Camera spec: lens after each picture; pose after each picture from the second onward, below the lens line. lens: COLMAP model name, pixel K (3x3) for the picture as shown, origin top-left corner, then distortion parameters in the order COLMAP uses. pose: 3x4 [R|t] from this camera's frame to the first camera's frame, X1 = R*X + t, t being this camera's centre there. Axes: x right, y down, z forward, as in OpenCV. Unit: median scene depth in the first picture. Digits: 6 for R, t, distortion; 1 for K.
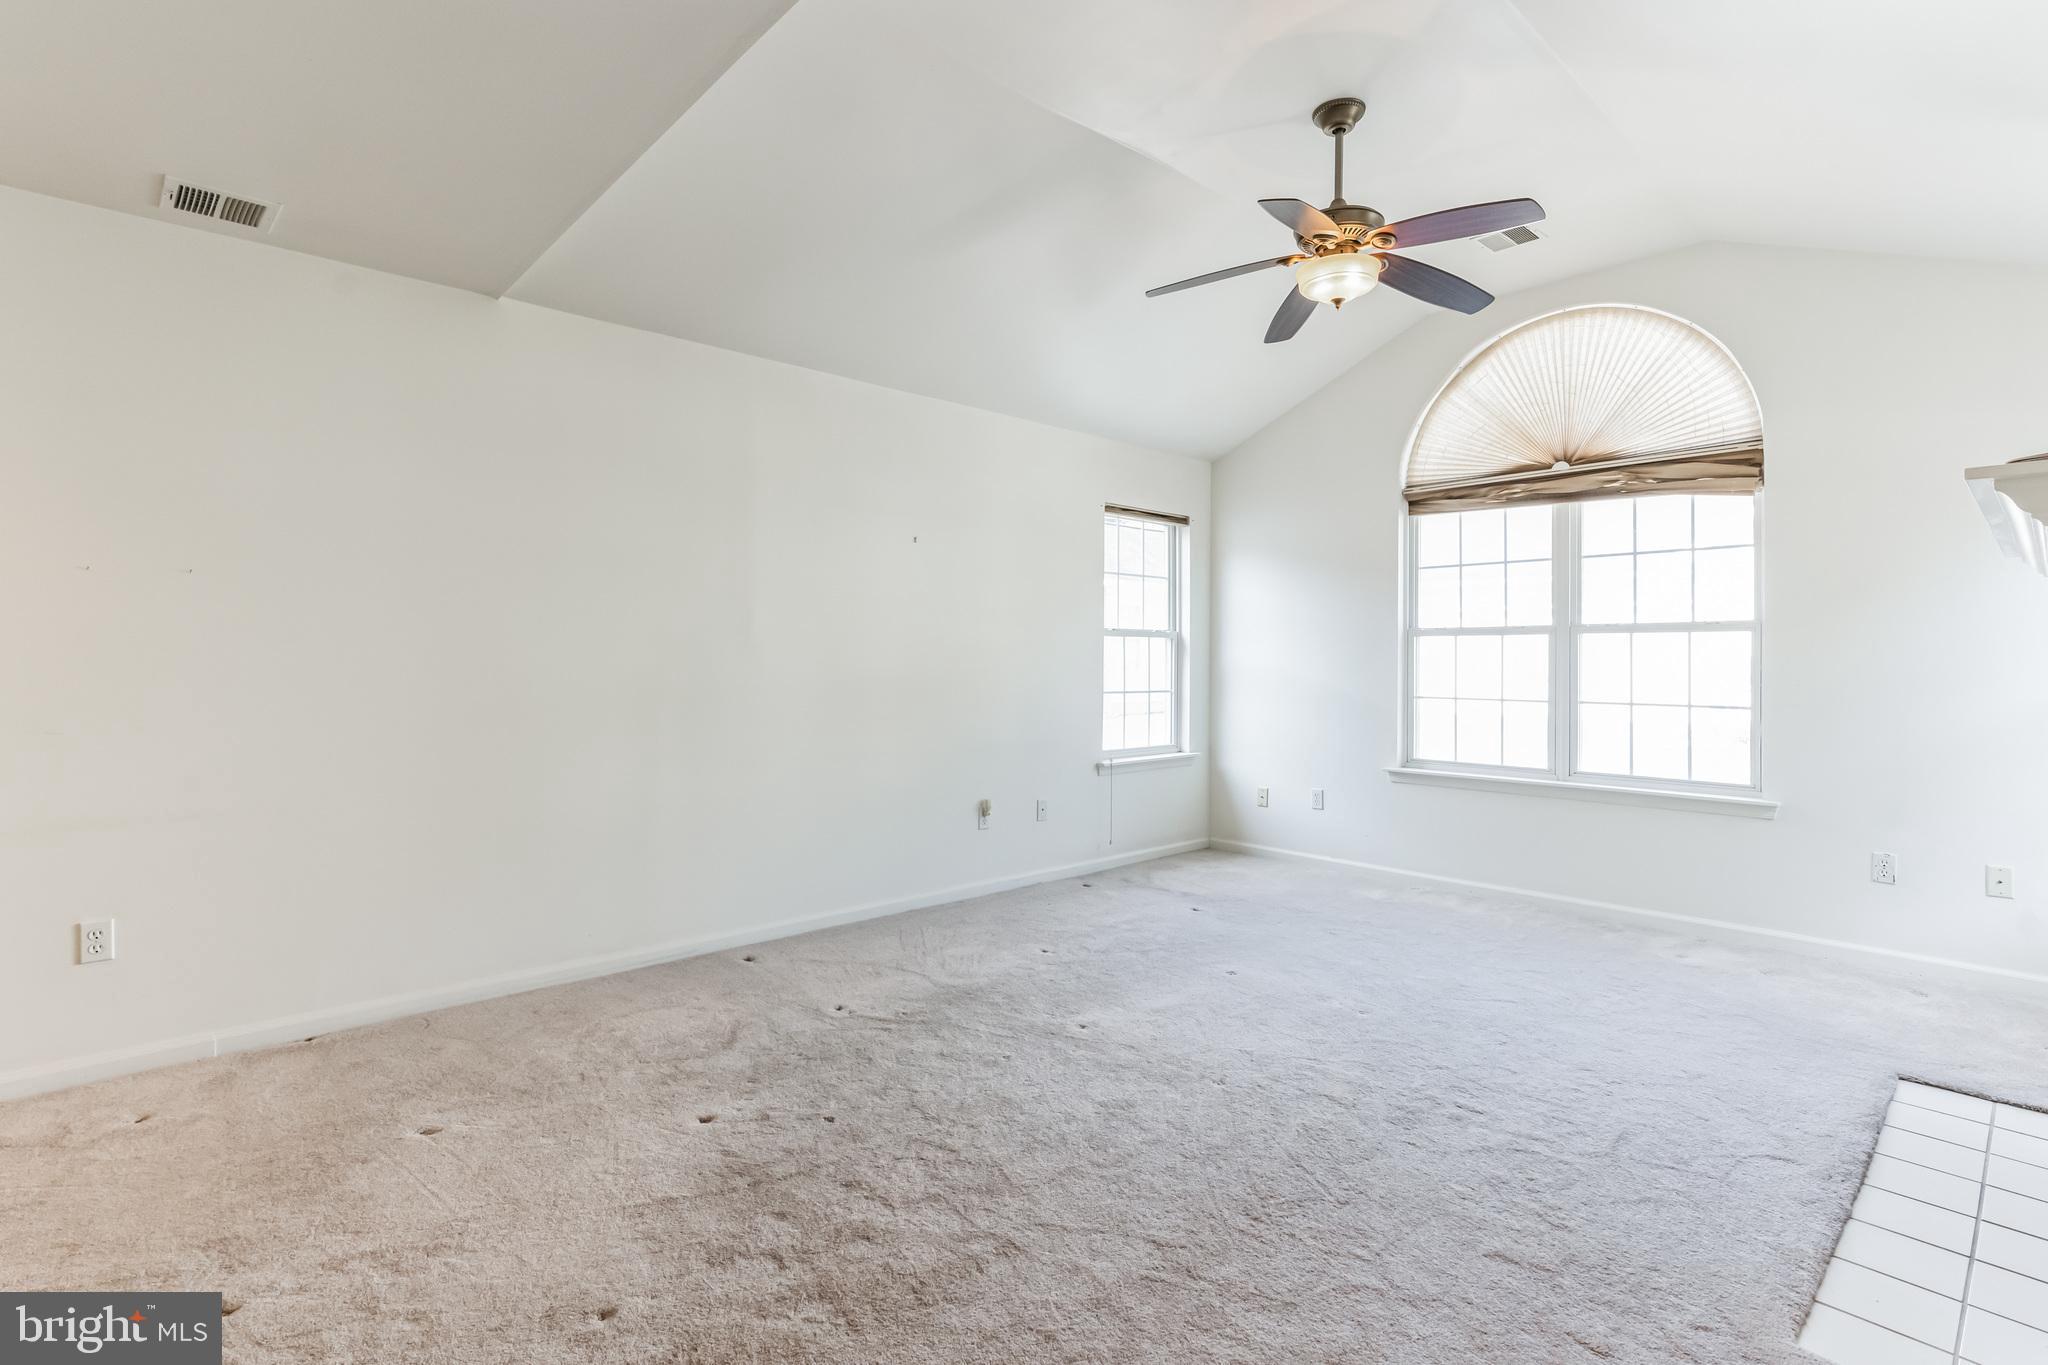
lens RADIAL K [[937.4, 0, 1018.9], [0, 937.4, 658.3], [0, 0, 1]] dist [-0.008654, -0.000047]
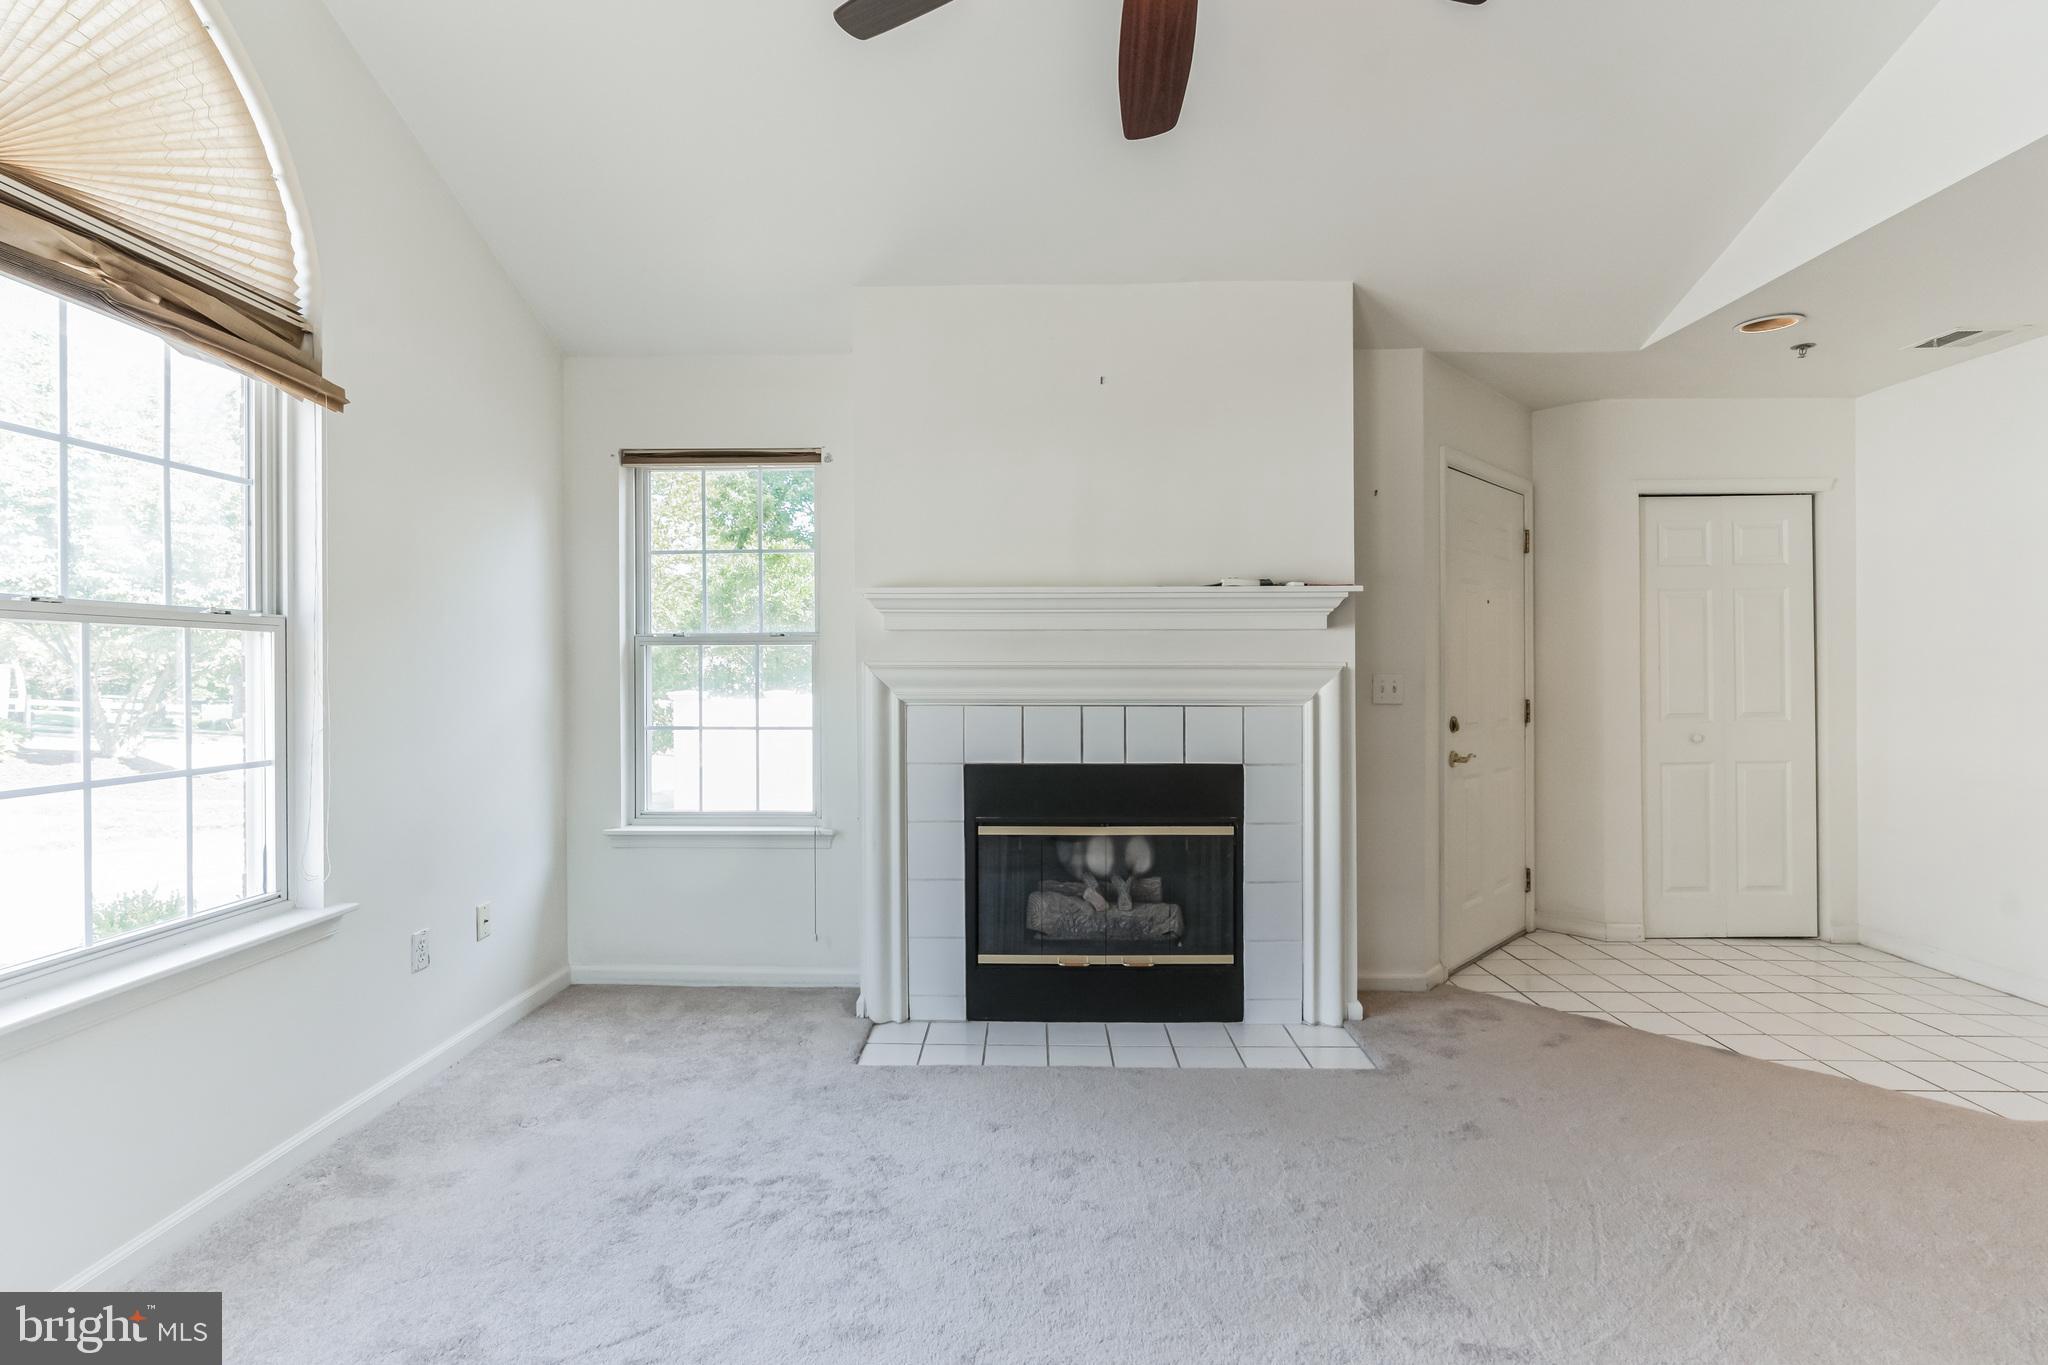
lens RADIAL K [[937.4, 0, 1018.9], [0, 937.4, 658.3], [0, 0, 1]] dist [-0.008654, -0.000047]
pose [[-0.740698, -0.004339, 0.671824, 0.044407], [-0.007860, 0.999967, -0.002208, -0.013273], [-0.671792, -0.006916, -0.740707, 0.989693]]
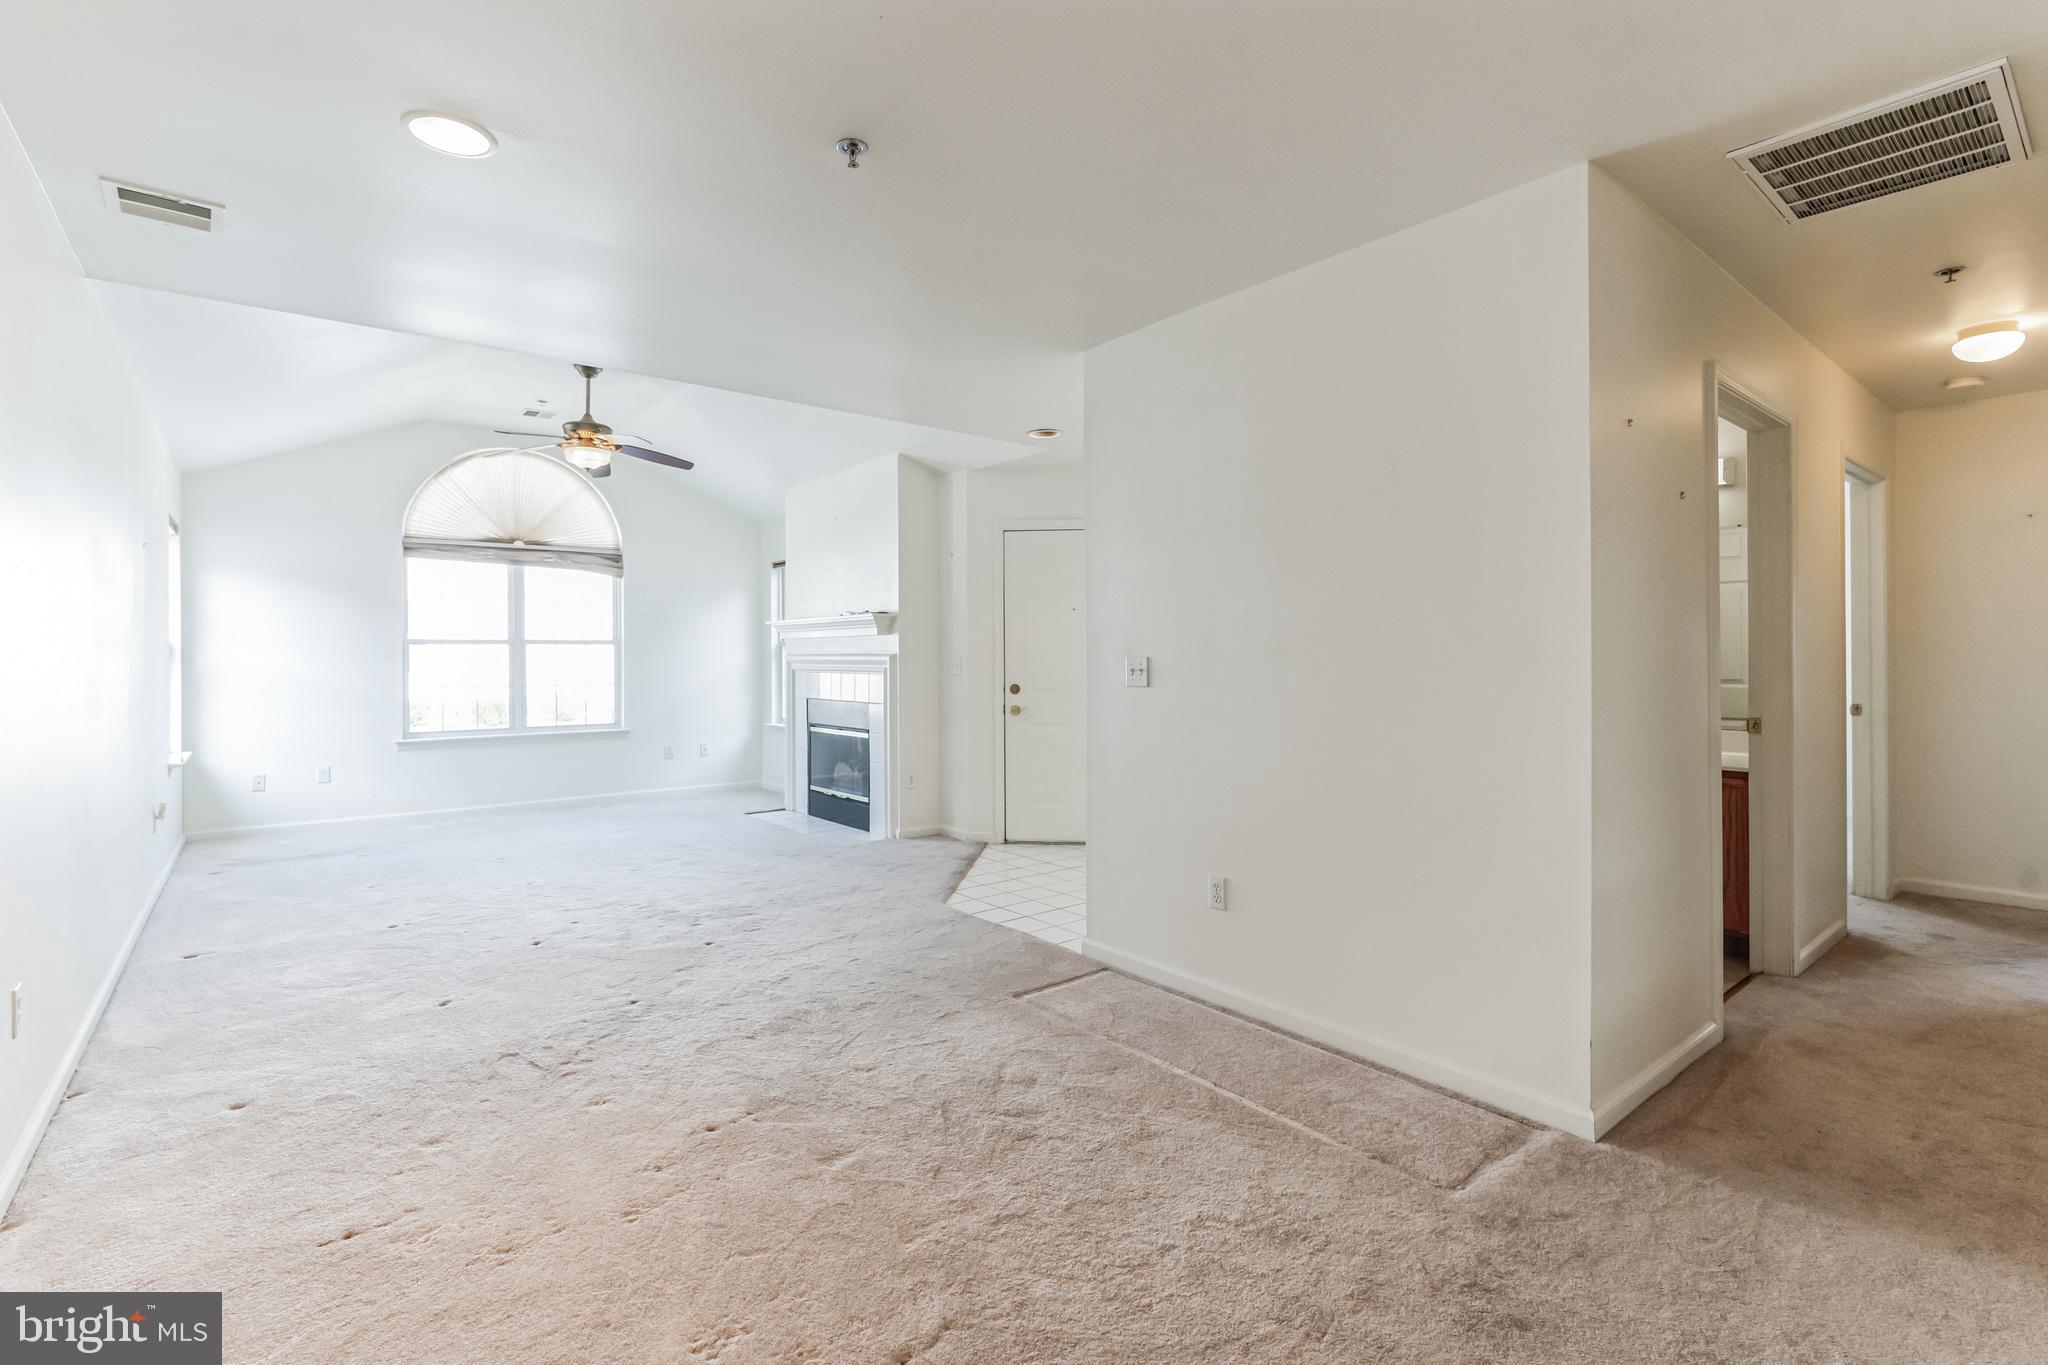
lens RADIAL K [[937.4, 0, 1018.9], [0, 937.4, 658.3], [0, 0, 1]] dist [-0.008654, -0.000047]
pose [[0.053890, -0.005955, 0.998529, -1.028911], [0.000837, 0.999982, 0.005918, -0.010677], [-0.998547, 0.000517, 0.053894, 0.028329]]
